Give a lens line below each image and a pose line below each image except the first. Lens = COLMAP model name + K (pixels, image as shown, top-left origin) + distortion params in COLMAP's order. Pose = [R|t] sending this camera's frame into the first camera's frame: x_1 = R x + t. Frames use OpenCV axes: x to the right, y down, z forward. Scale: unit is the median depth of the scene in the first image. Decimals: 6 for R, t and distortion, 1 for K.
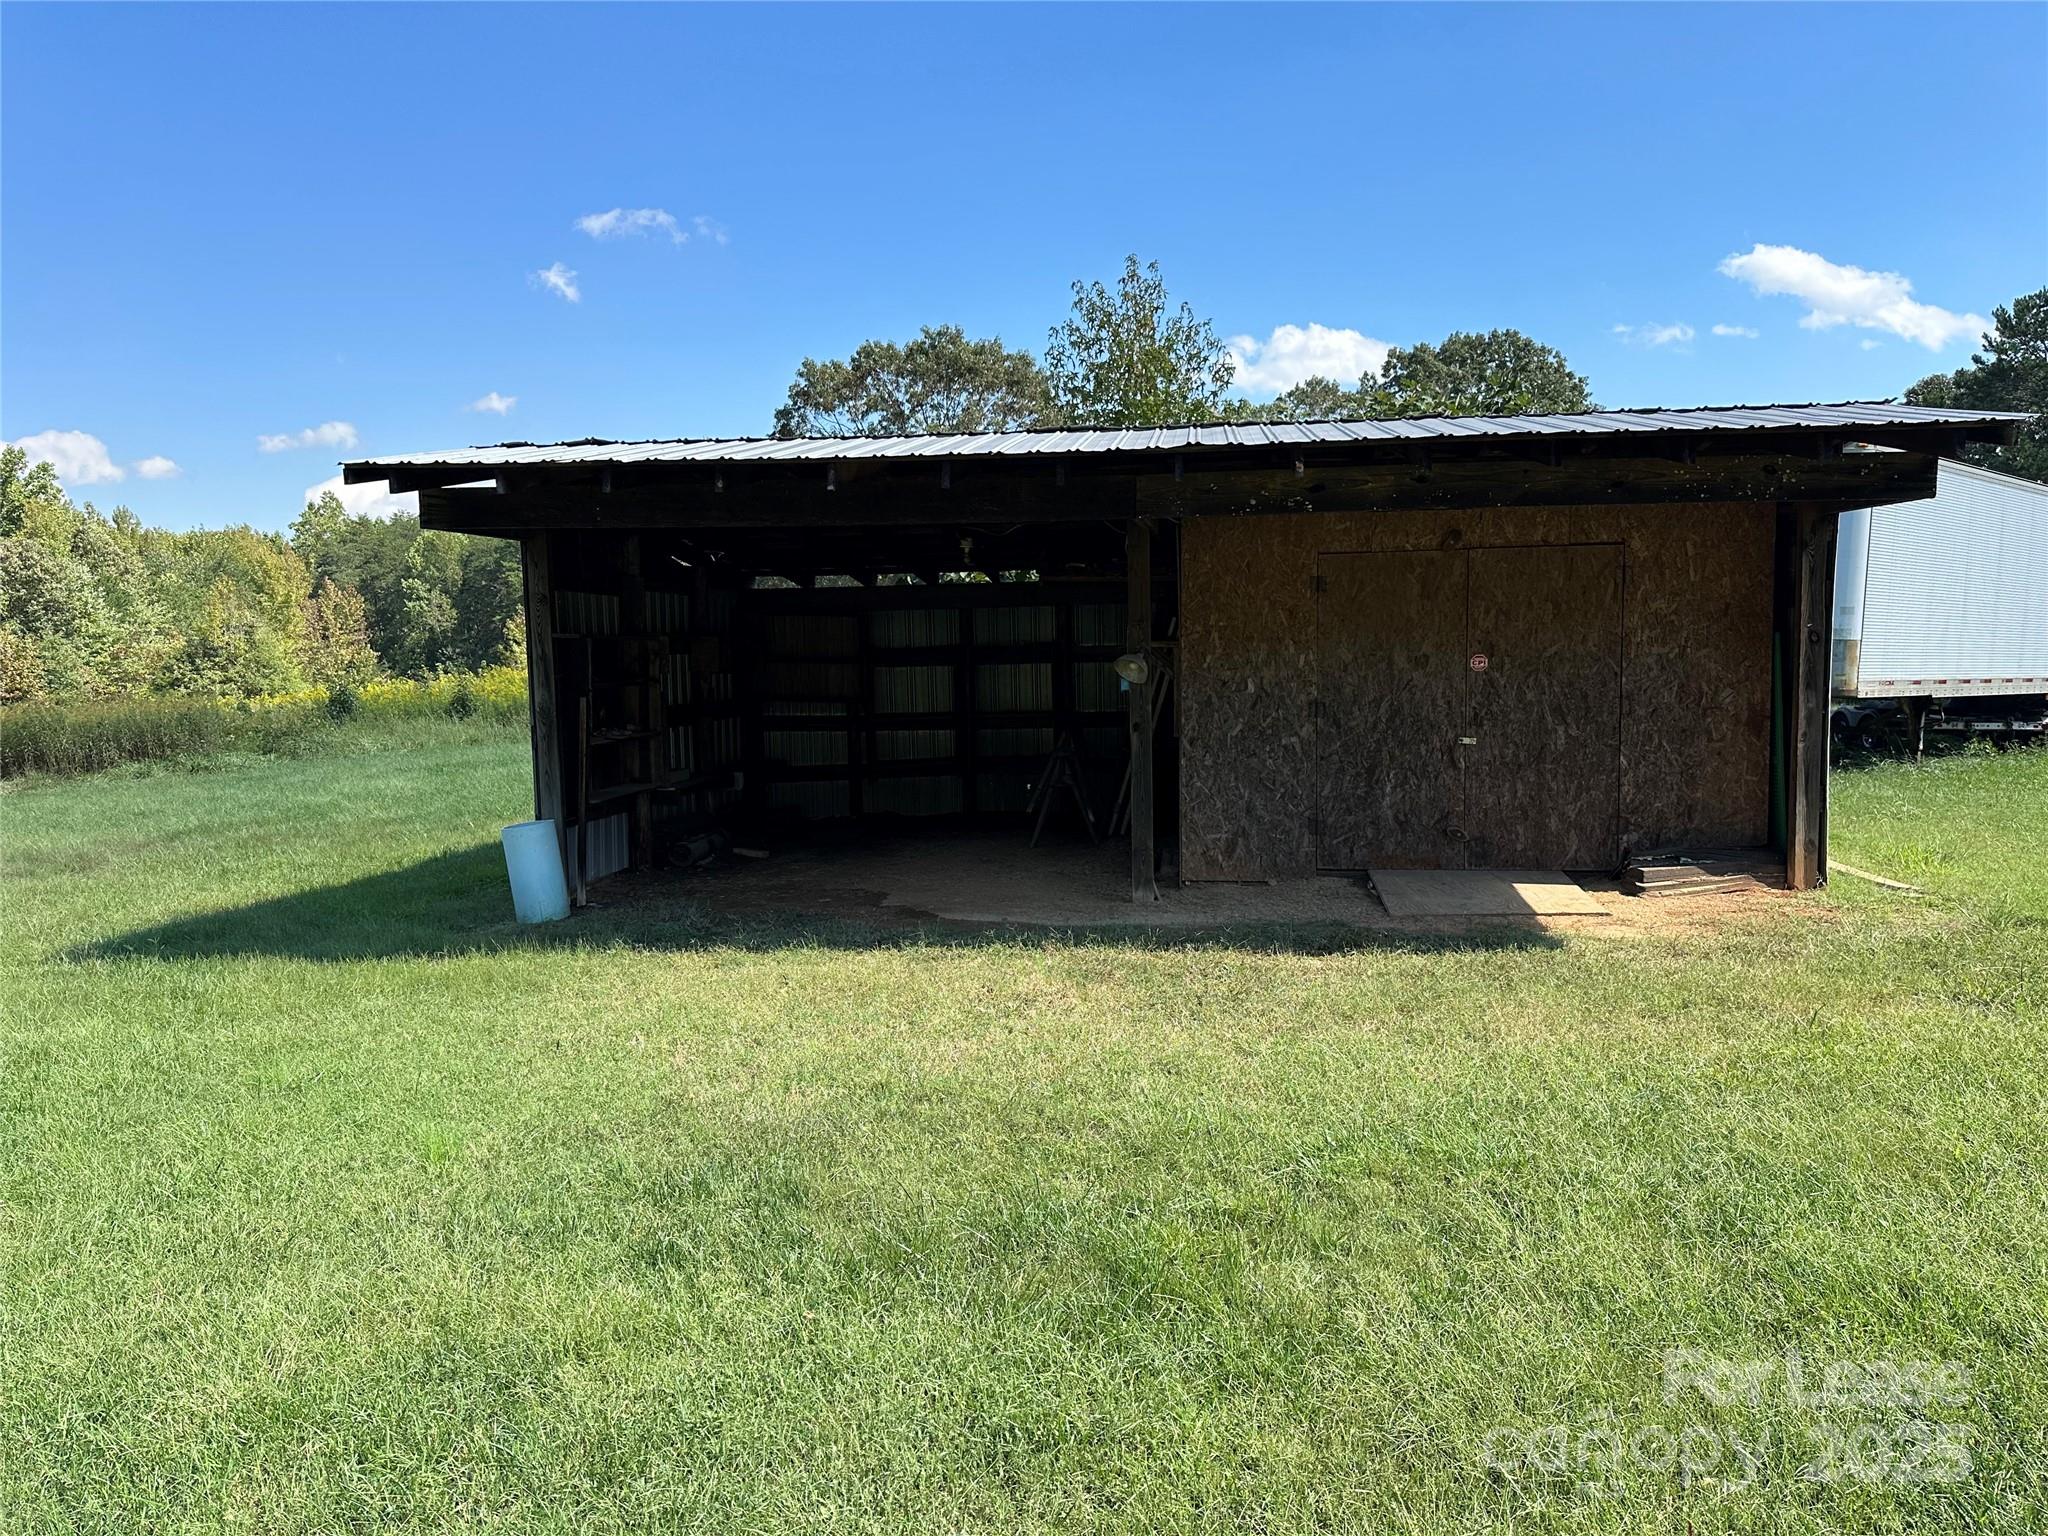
lens RADIAL K [[1402.9, 0, 1018.2], [0, 1402.9, 777.0], [0, 0, 1]] dist [0.048654, -0.079221]
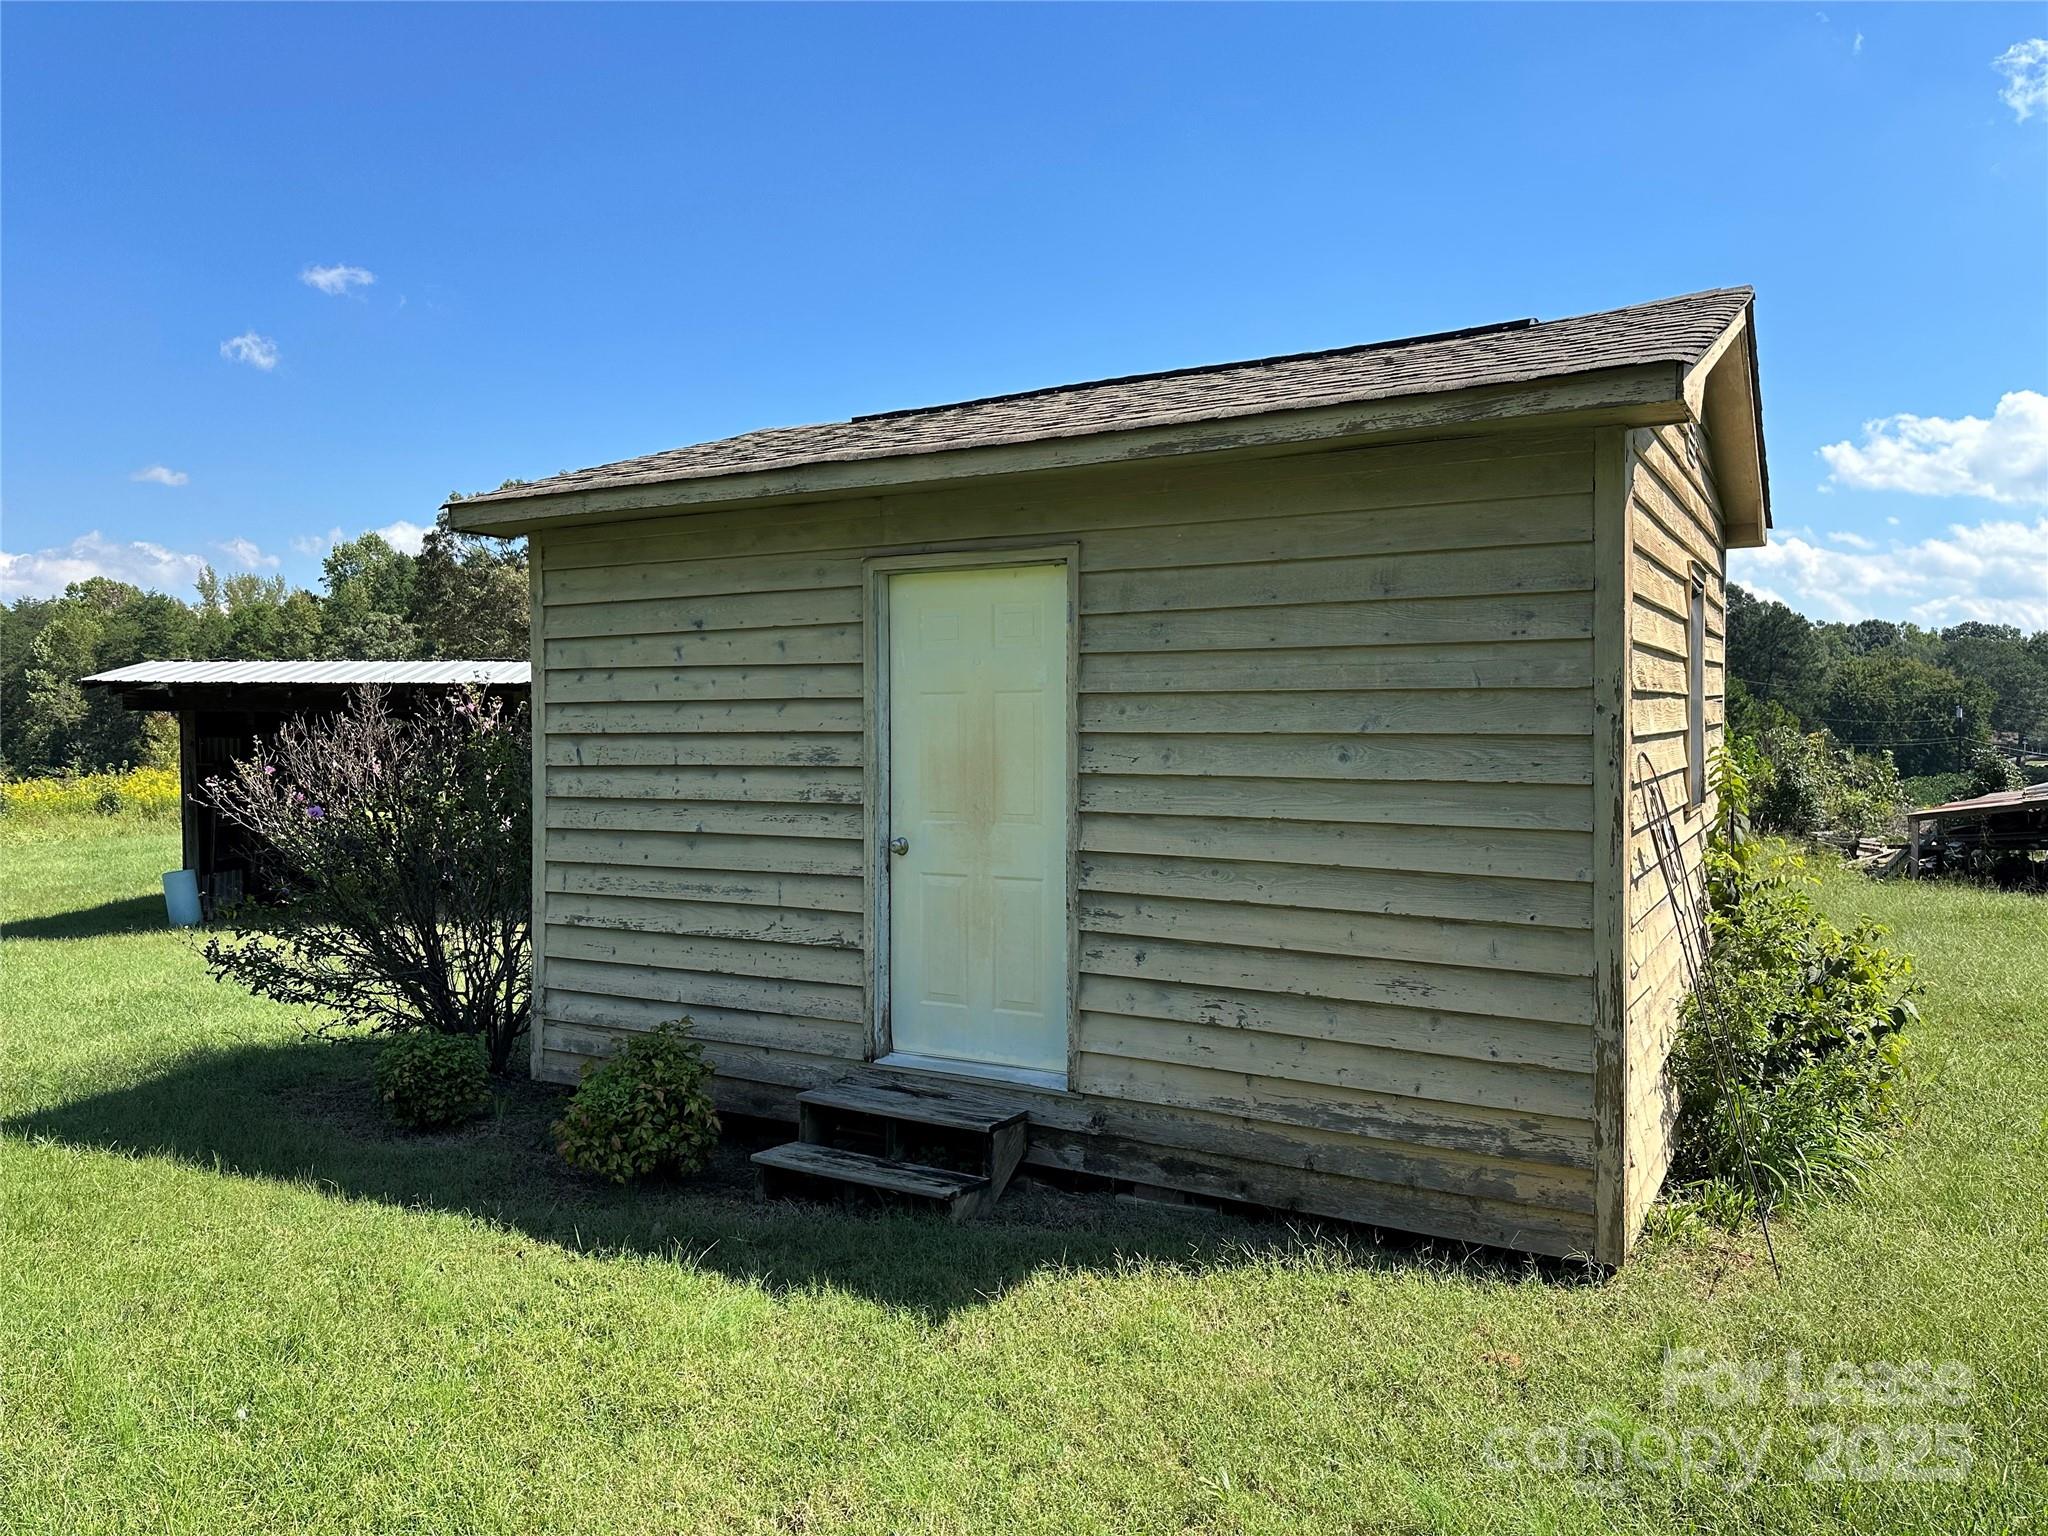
lens RADIAL K [[1459.3, 0, 1026.7], [0, 1459.3, 777.9], [0, 0, 1]] dist [0.004414, -0.000551]
pose [[0.980340, 0.003187, 0.197288, 0.080593], [0.010073, 0.997757, -0.066172, 0.011641], [-0.197057, 0.066858, 0.978110, -0.244259]]
